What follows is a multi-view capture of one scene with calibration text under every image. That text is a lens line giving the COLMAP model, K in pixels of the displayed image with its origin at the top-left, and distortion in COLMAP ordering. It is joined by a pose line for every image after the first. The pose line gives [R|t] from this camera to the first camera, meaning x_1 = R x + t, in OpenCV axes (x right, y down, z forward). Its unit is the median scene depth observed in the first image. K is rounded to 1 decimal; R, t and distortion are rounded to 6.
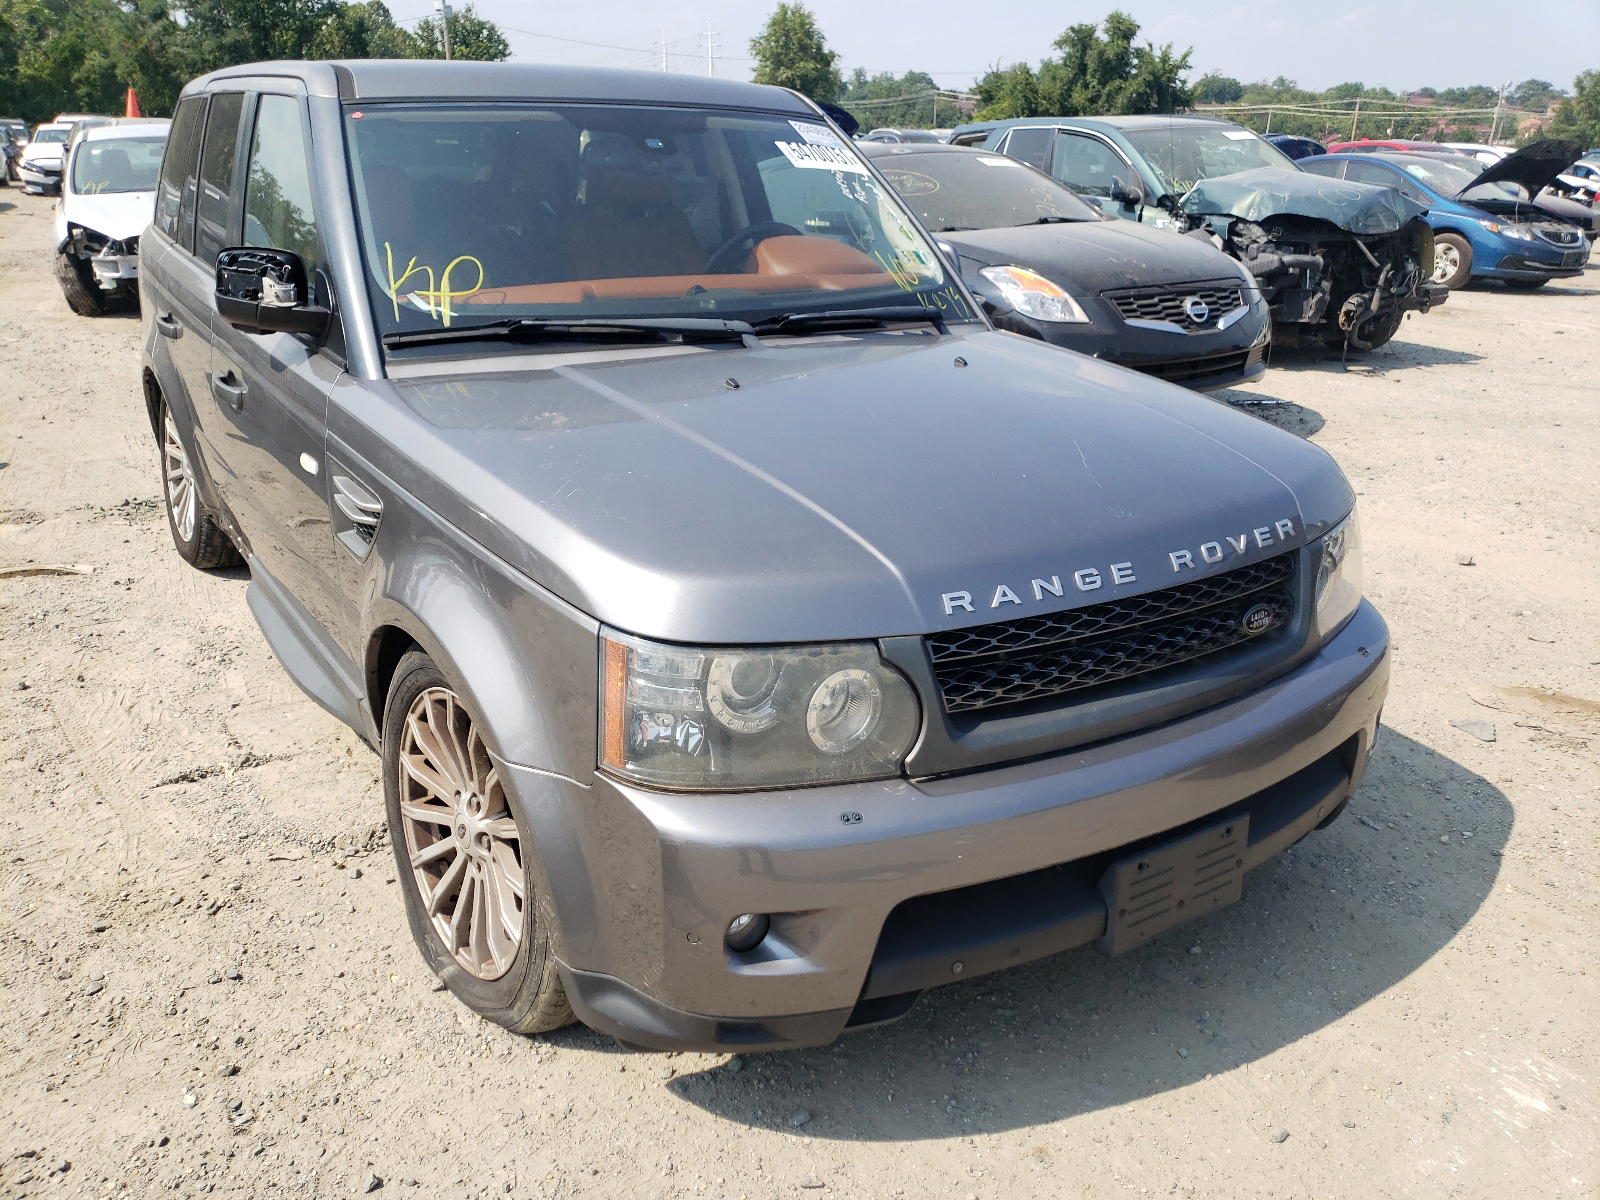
lens RADIAL K [[1276.7, 0, 877.8], [0, 1276.7, 603.8], [0, 0, 1]] dist [0.002469, -0.001739]
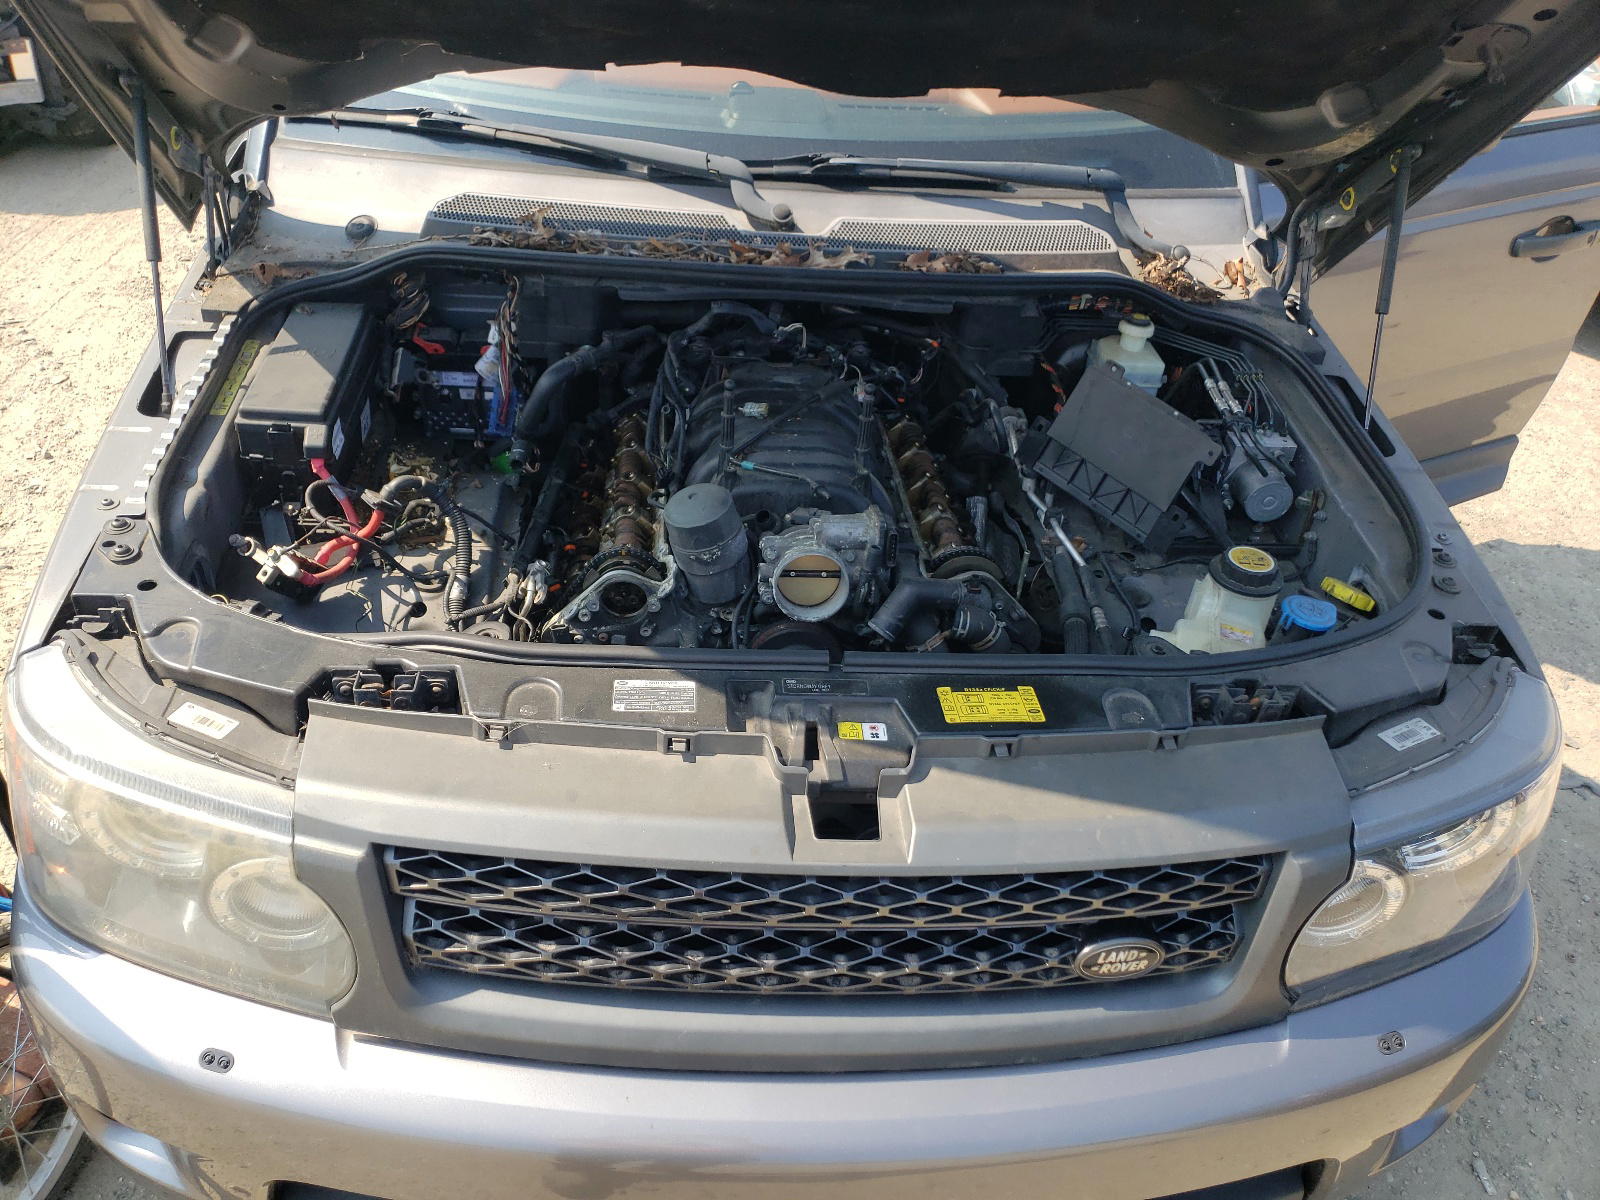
lens RADIAL K [[1308.1, 0, 794.0], [0, 1308.1, 662.6], [0, 0, 1]] dist [-0.005757, -0.005651]
pose [[0.849027, 0.355351, -0.390998, 0.252379], [-0.229569, 0.914641, 0.332761, -0.190890], [0.475870, -0.192762, 0.858132, 0.329746]]
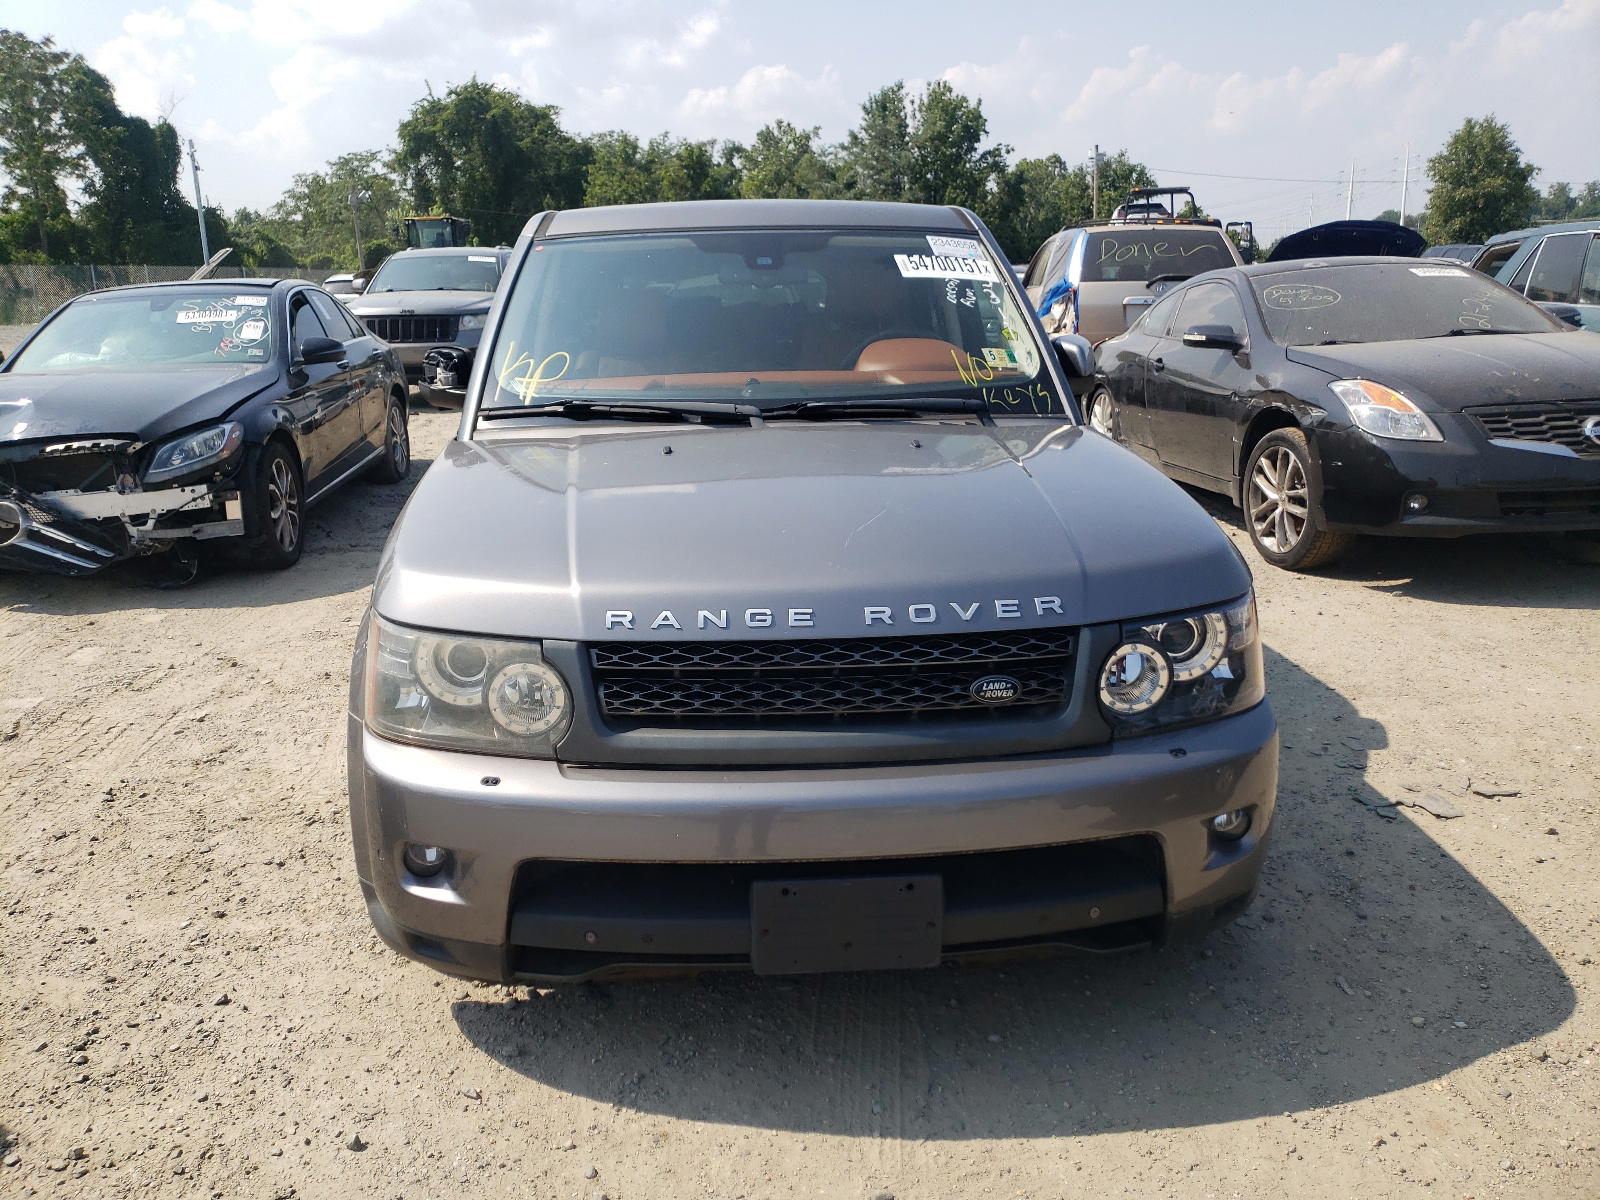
lens RADIAL K [[1312.9, 0, 800.0], [0, 1312.9, 600.0], [0, 0, 1]] dist [0.008206, -0.006797]
pose [[0.858669, 0.085167, -0.505405, 0.483943], [-0.138756, 0.987901, -0.069268, 0.024855], [0.493391, 0.129607, 0.860097, 0.022175]]
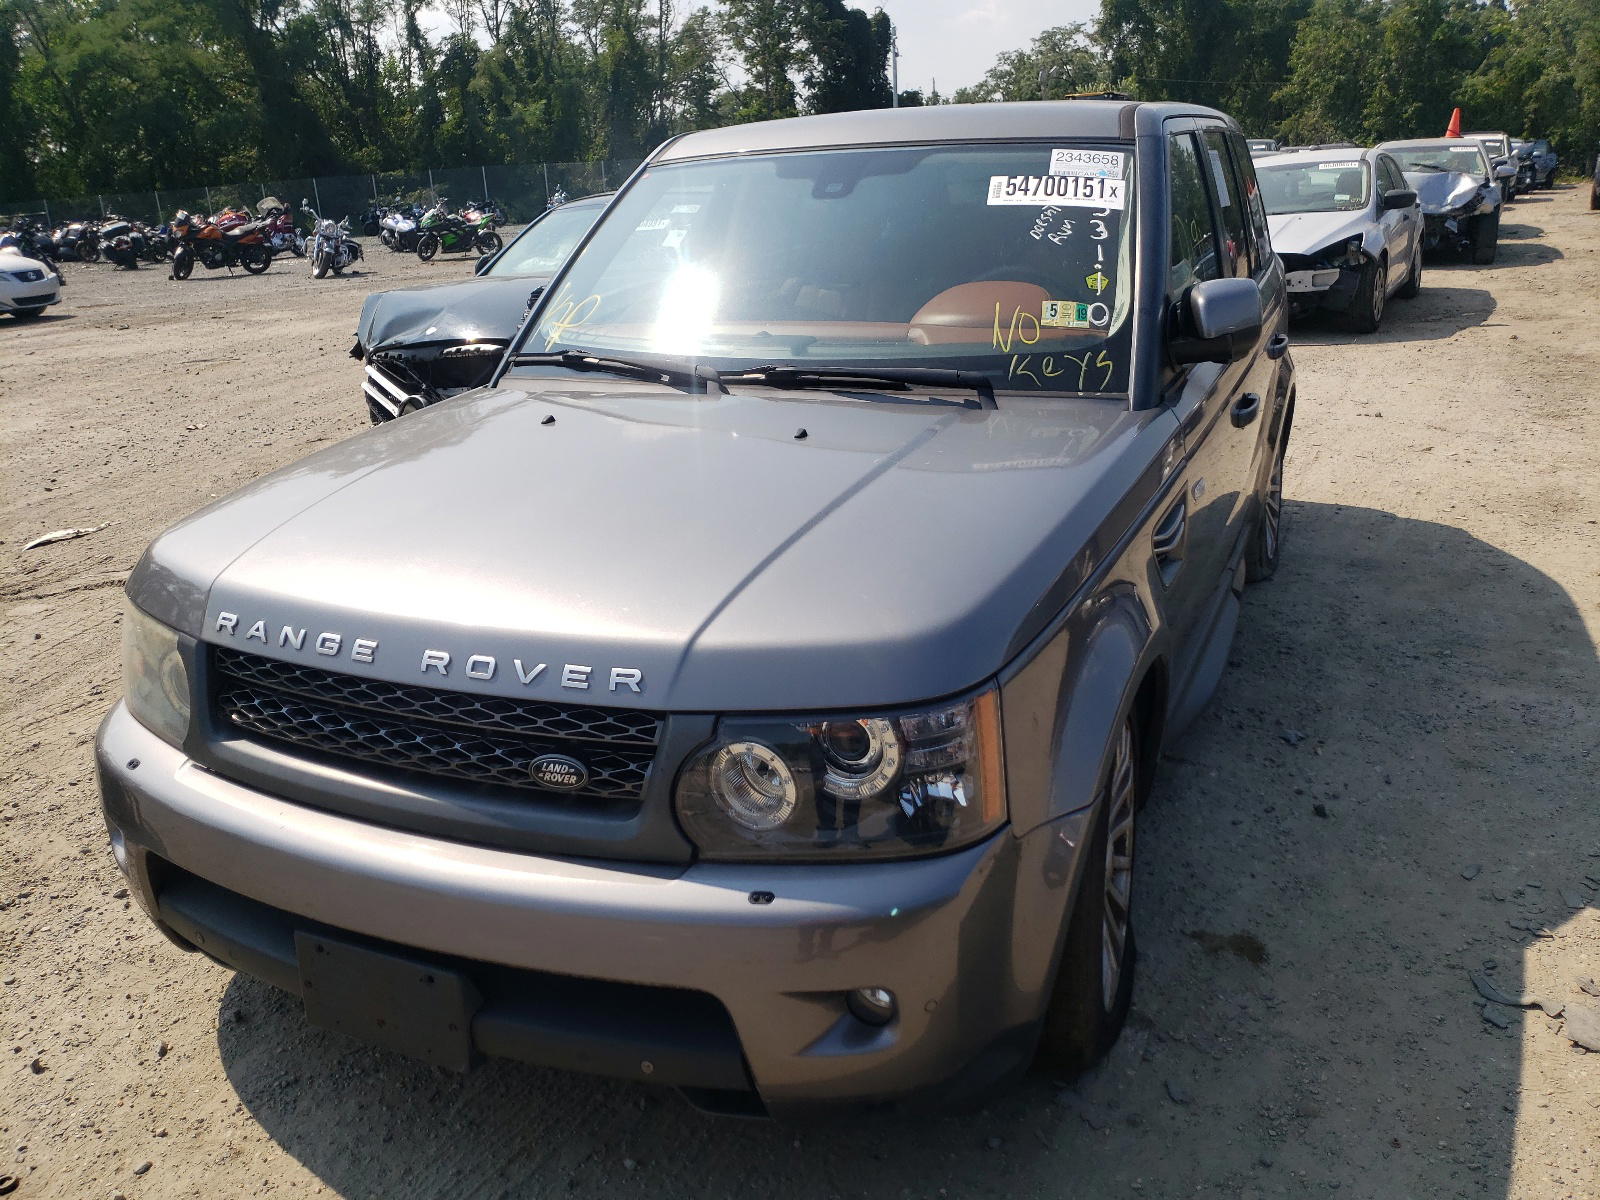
lens RADIAL K [[1312.9, 0, 800.0], [0, 1312.9, 600.0], [0, 0, 1]] dist [0.008206, -0.006797]
pose [[0.488764, 0.227201, -0.842312, 0.750855], [-0.243599, 0.962634, 0.118304, -0.164331], [0.837717, 0.147364, 0.525847, 0.481092]]
